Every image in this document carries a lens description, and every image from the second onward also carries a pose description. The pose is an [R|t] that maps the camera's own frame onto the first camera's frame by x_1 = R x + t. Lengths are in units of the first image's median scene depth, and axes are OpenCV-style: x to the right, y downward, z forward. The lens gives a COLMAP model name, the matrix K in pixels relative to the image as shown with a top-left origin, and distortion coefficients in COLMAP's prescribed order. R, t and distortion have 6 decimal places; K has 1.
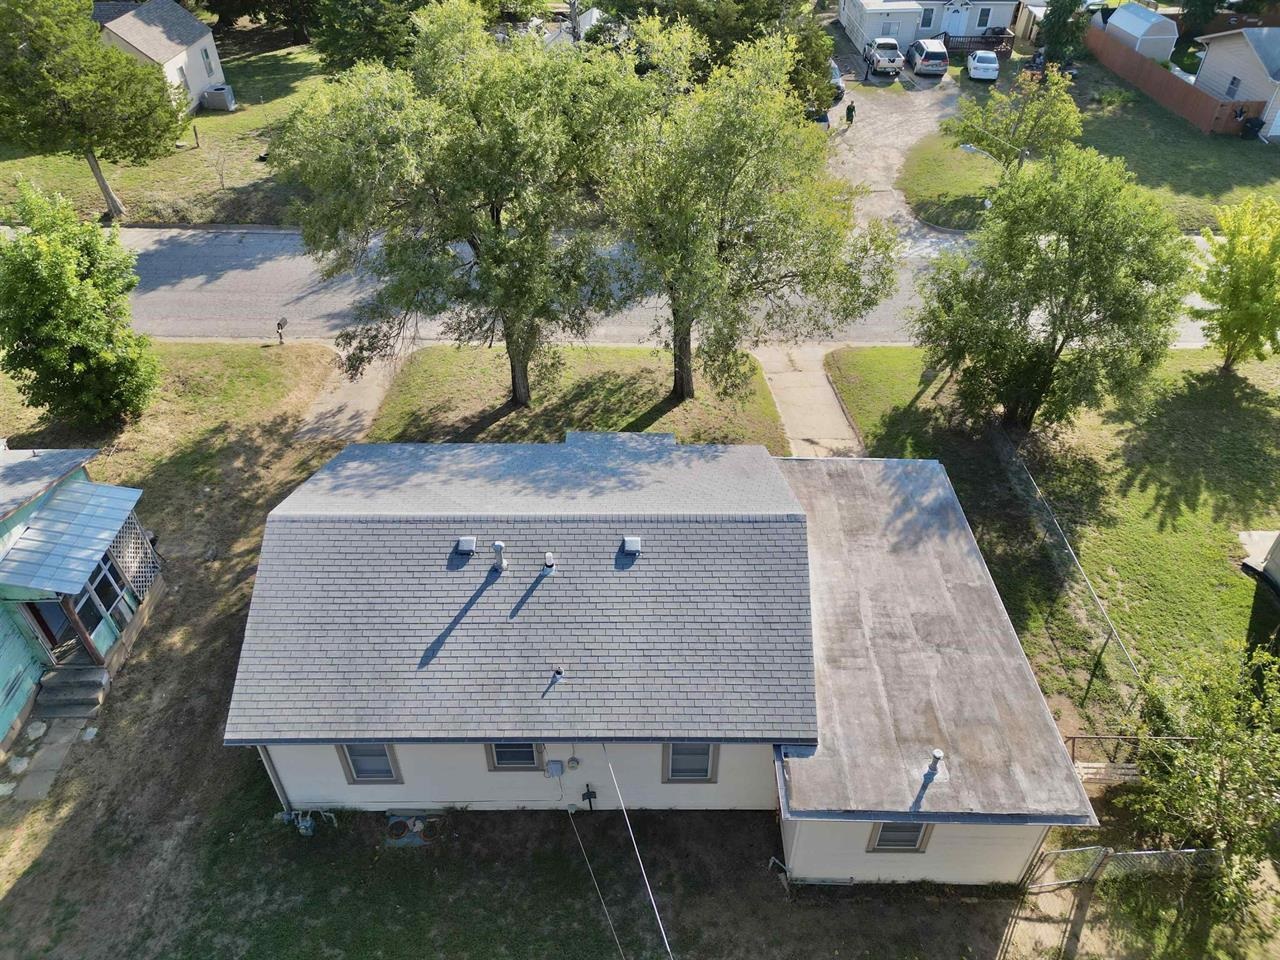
lens RADIAL K [[906.4, 0, 640.0], [0, 906.4, 480.0], [0, 0, 1]] dist [0.122223, -0.134712]
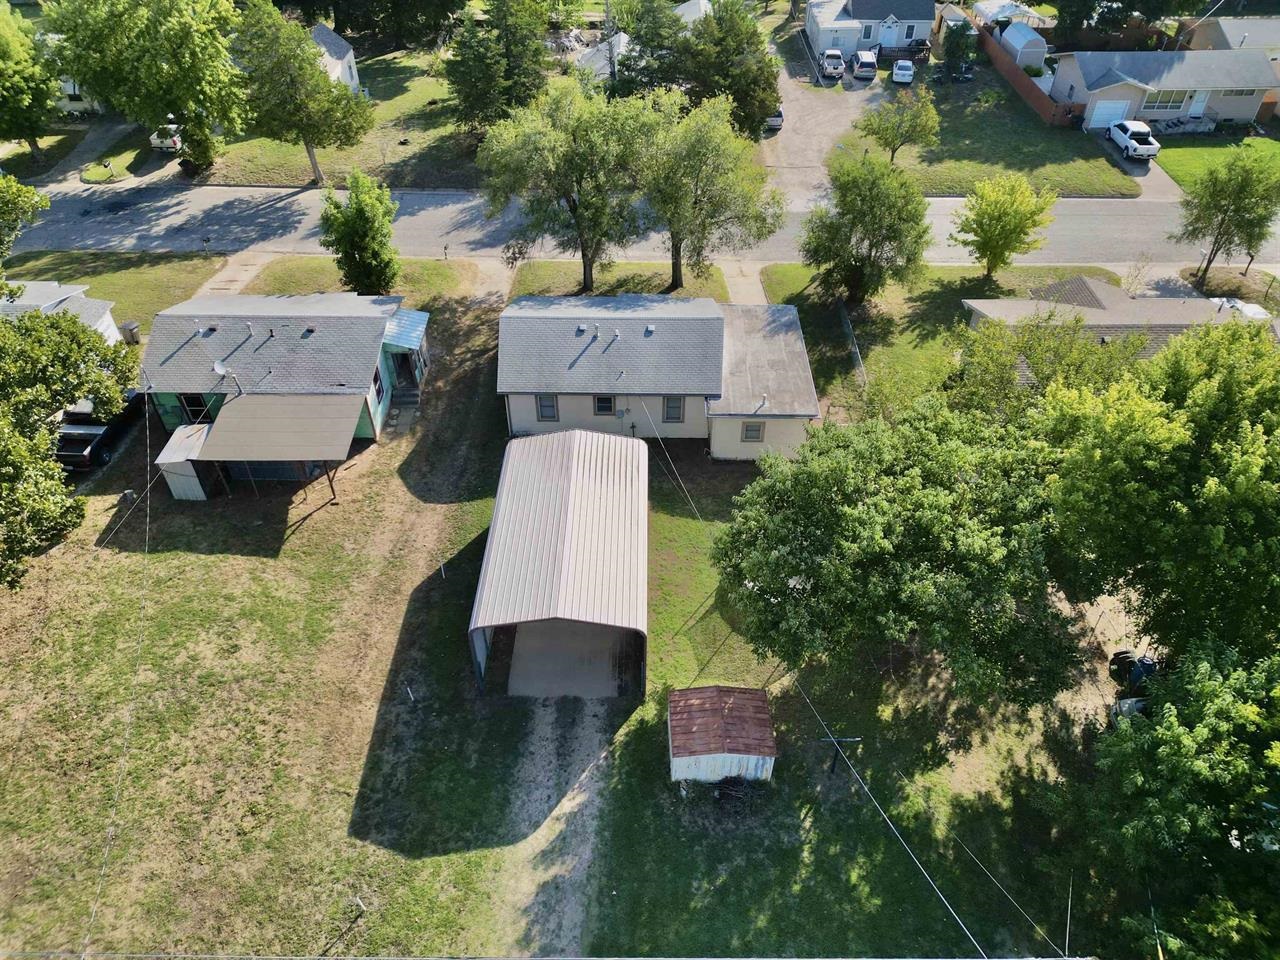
lens RADIAL K [[906.4, 0, 640.0], [0, 906.4, 480.0], [0, 0, 1]] dist [0.122223, -0.134712]
pose [[0.999942, 0.007987, -0.007261, -0.011471], [-0.007686, 0.999146, 0.040609, 0.247497], [0.007579, -0.040551, 0.999149, -0.935496]]
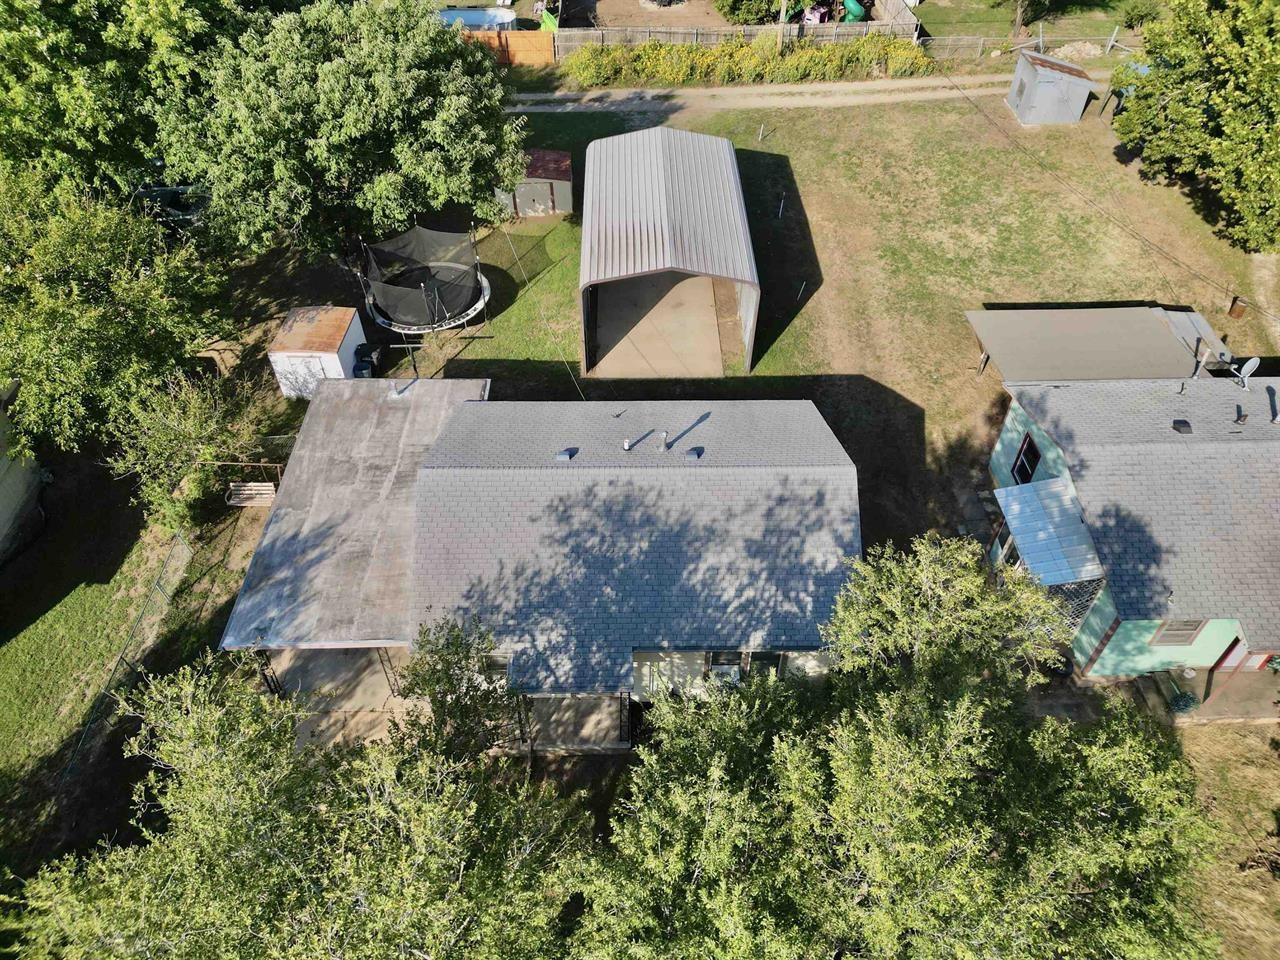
lens RADIAL K [[906.4, 0, 640.0], [0, 906.4, 480.0], [0, 0, 1]] dist [0.122223, -0.134712]
pose [[-0.999877, 0.007816, -0.013605, -0.061985], [-0.012911, 0.082806, 0.996482, -0.830950], [0.008915, 0.996535, -0.082695, 0.759056]]
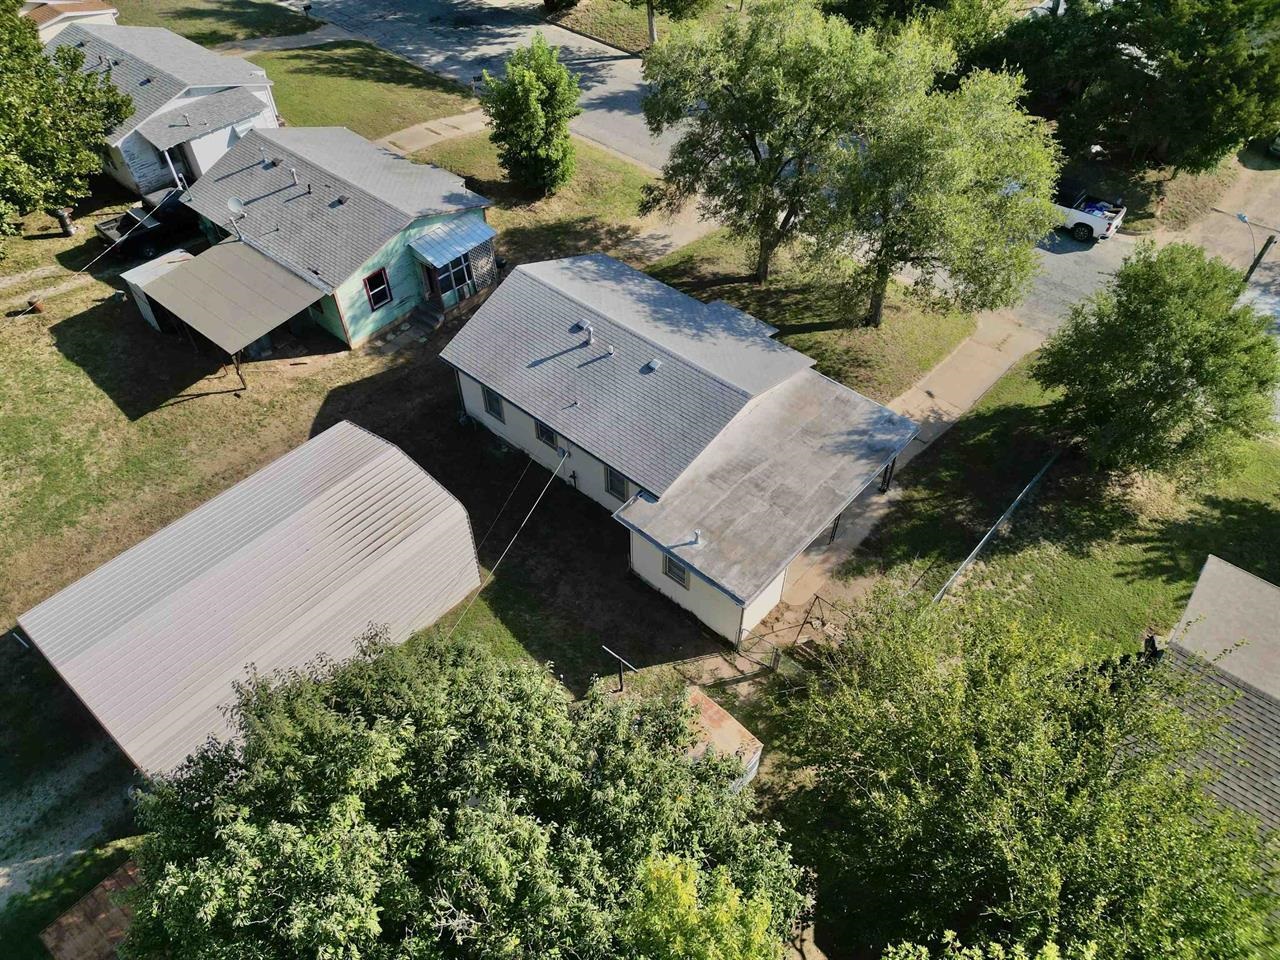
lens RADIAL K [[906.4, 0, 640.0], [0, 906.4, 480.0], [0, 0, 1]] dist [0.122223, -0.134712]
pose [[0.750263, 0.481538, -0.453020, 0.548846], [-0.411634, 0.876425, 0.249874, -0.097666], [0.517362, -0.000992, 0.855766, -0.293835]]
